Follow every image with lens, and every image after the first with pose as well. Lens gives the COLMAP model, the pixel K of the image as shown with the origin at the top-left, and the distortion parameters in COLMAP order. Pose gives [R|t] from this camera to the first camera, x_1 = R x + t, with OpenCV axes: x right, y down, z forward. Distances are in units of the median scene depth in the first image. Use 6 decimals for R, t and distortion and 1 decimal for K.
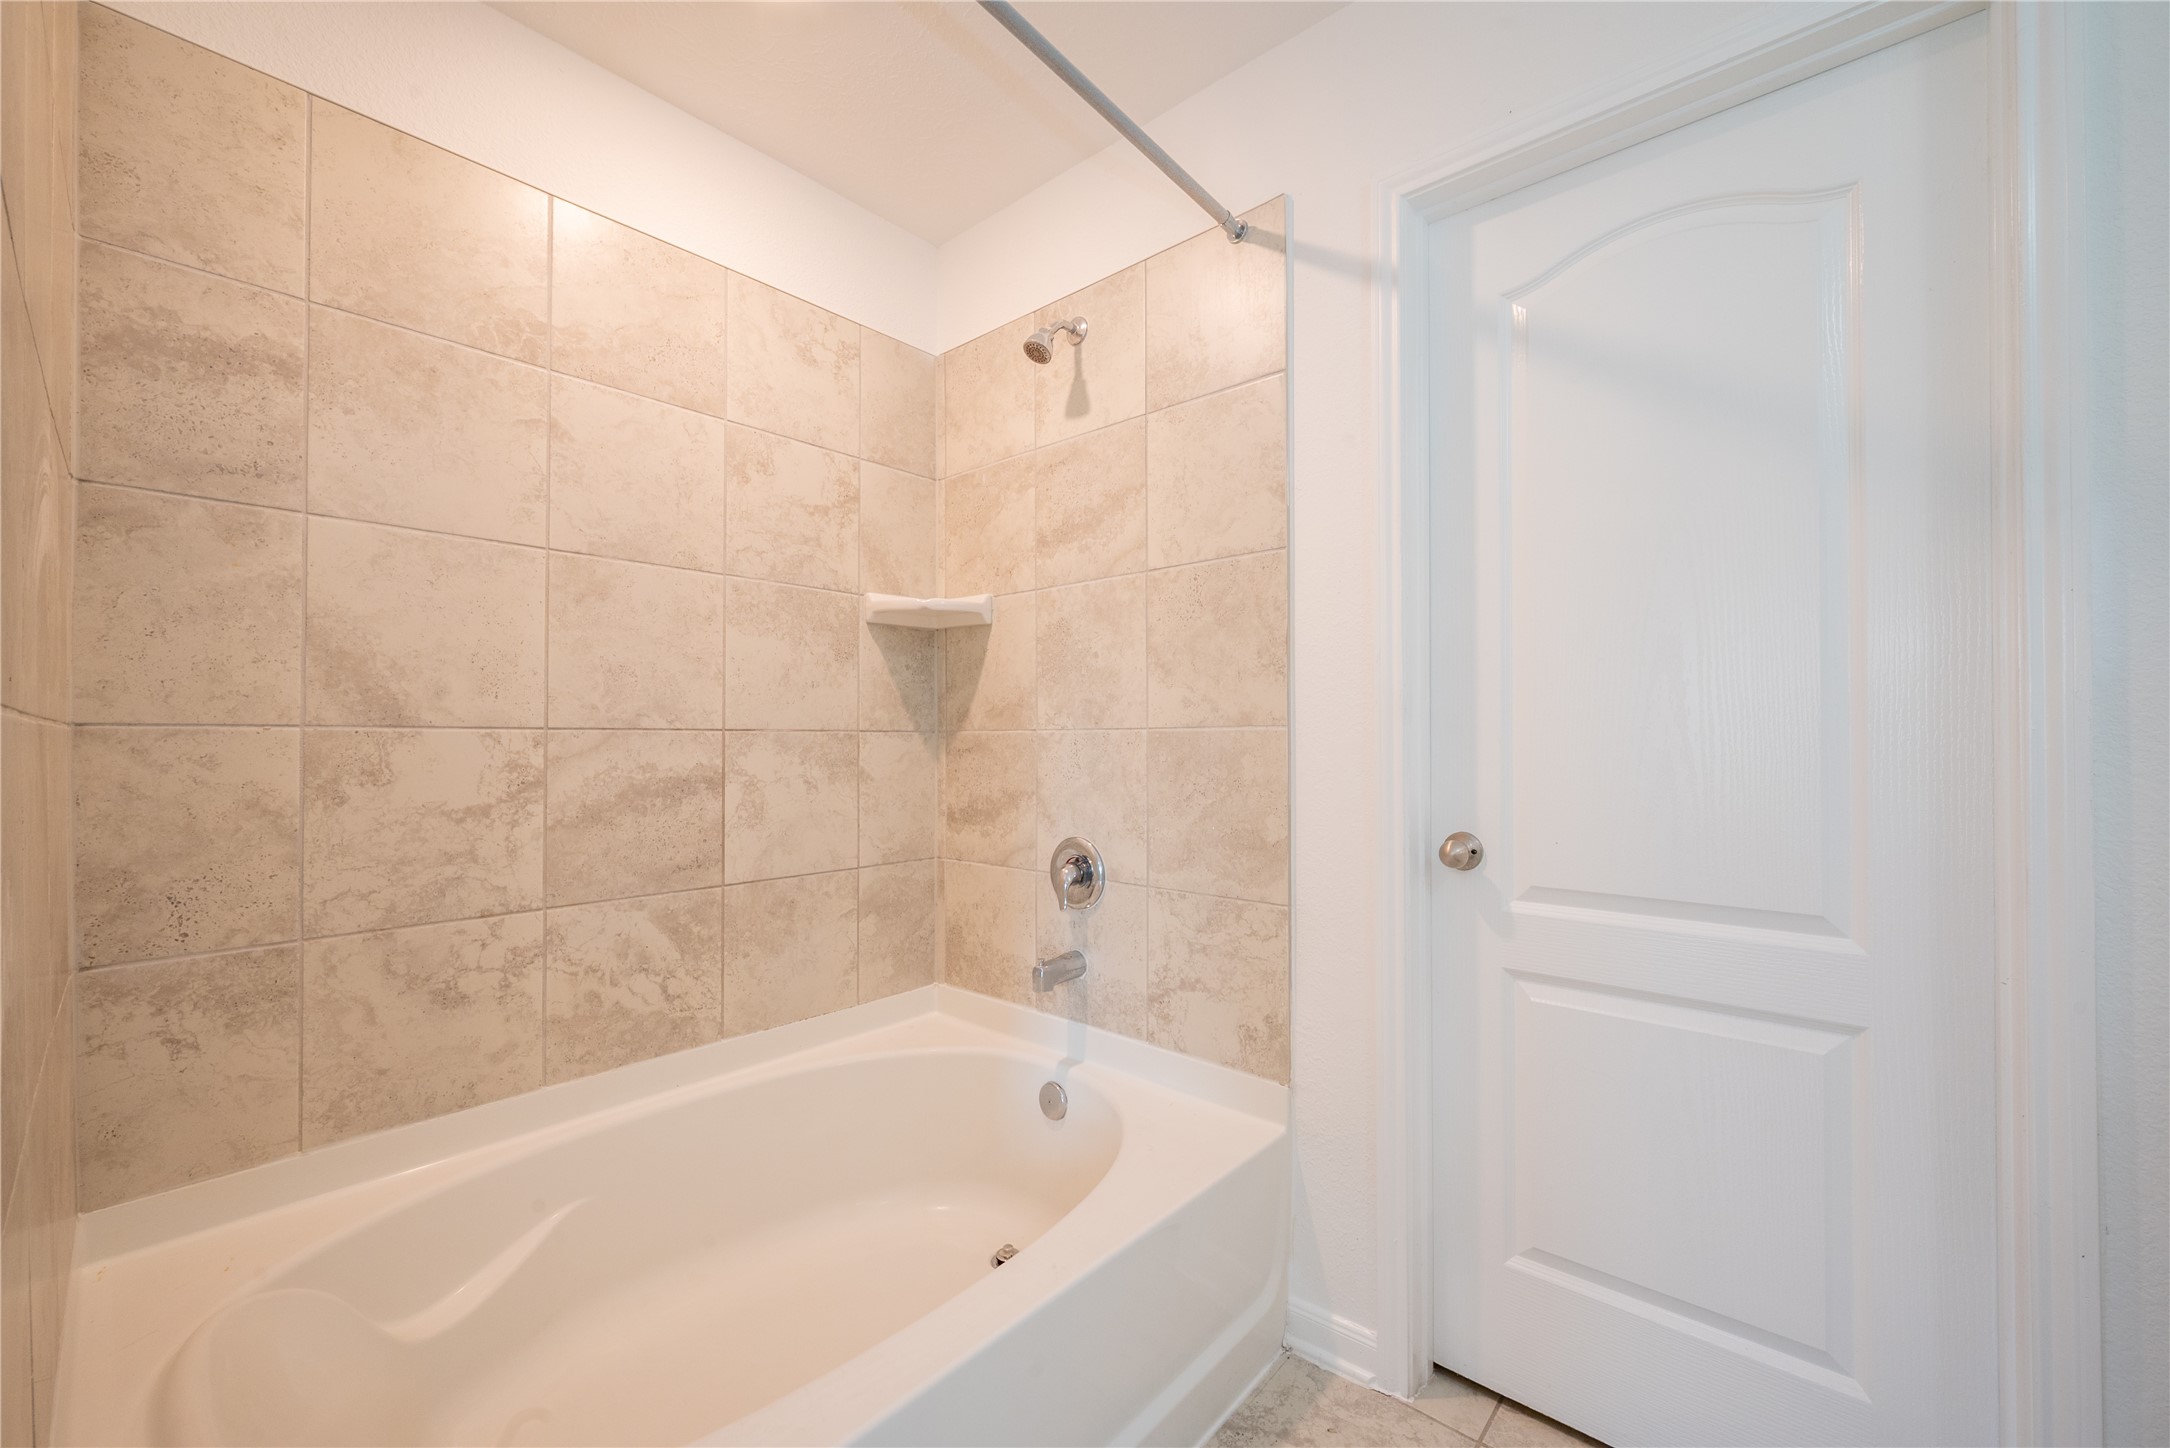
lens RADIAL K [[853.1, 0, 1094.8], [0, 853.1, 731.3], [0, 0, 1]] dist [0.001093, -0.000412]
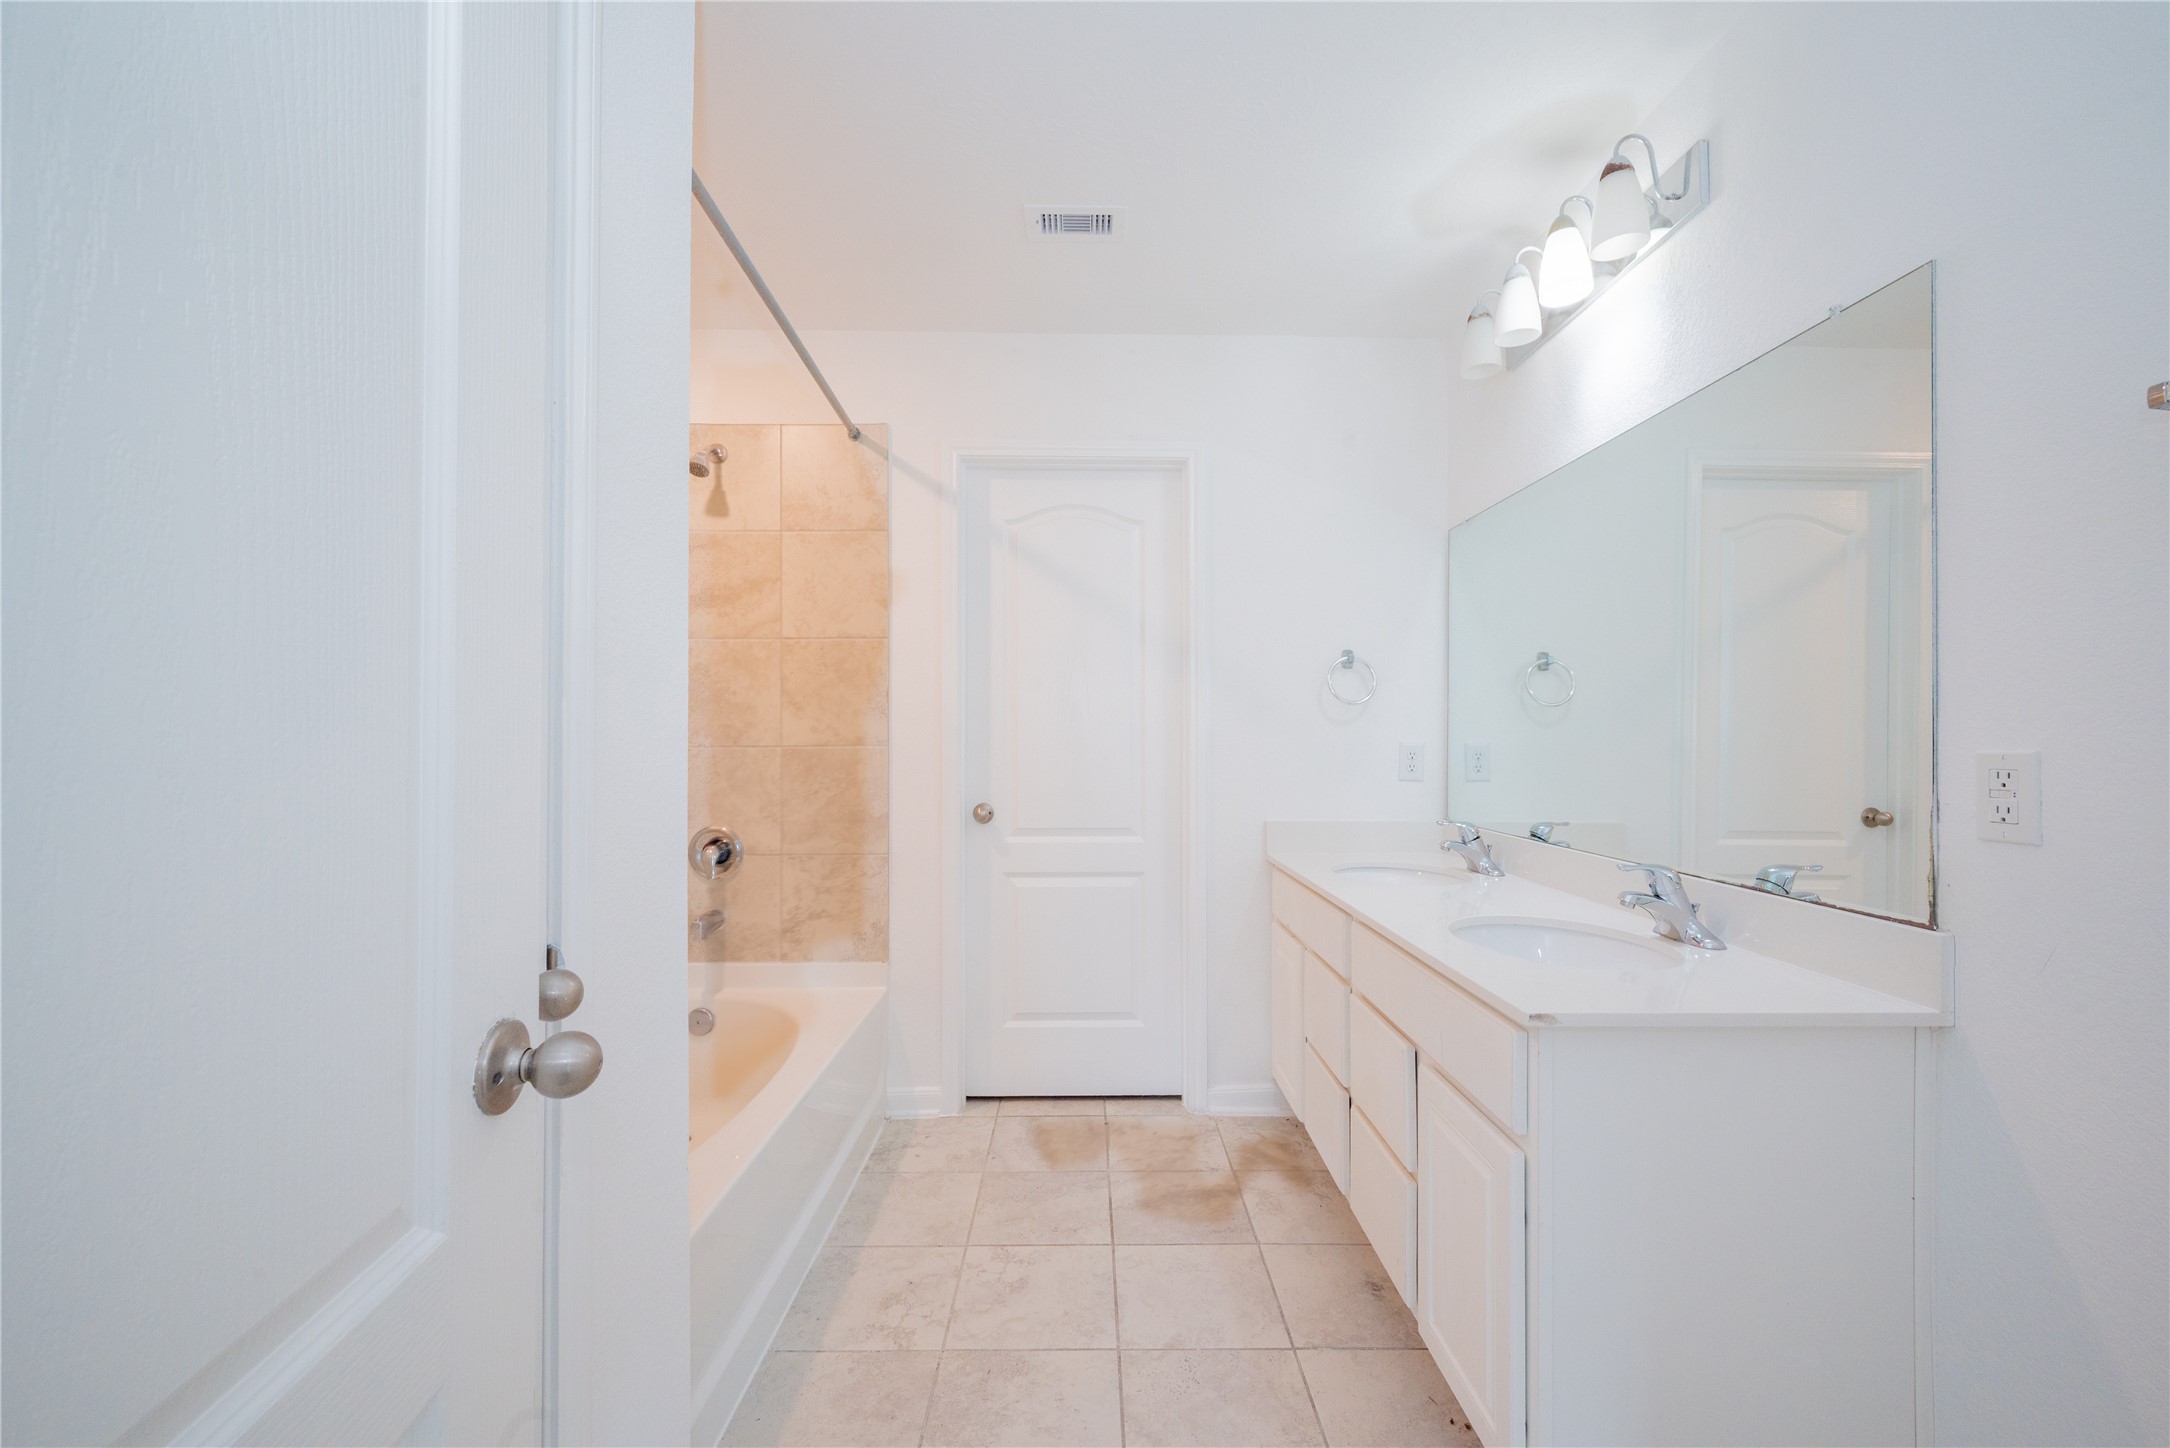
lens RADIAL K [[853.1, 0, 1094.8], [0, 853.1, 731.3], [0, 0, 1]] dist [0.001093, -0.000412]
pose [[0.739417, 0.005825, 0.673222, -0.540494], [-0.004463, 0.999983, -0.003751, -0.027029], [-0.673233, -0.000231, 0.739431, -0.453239]]
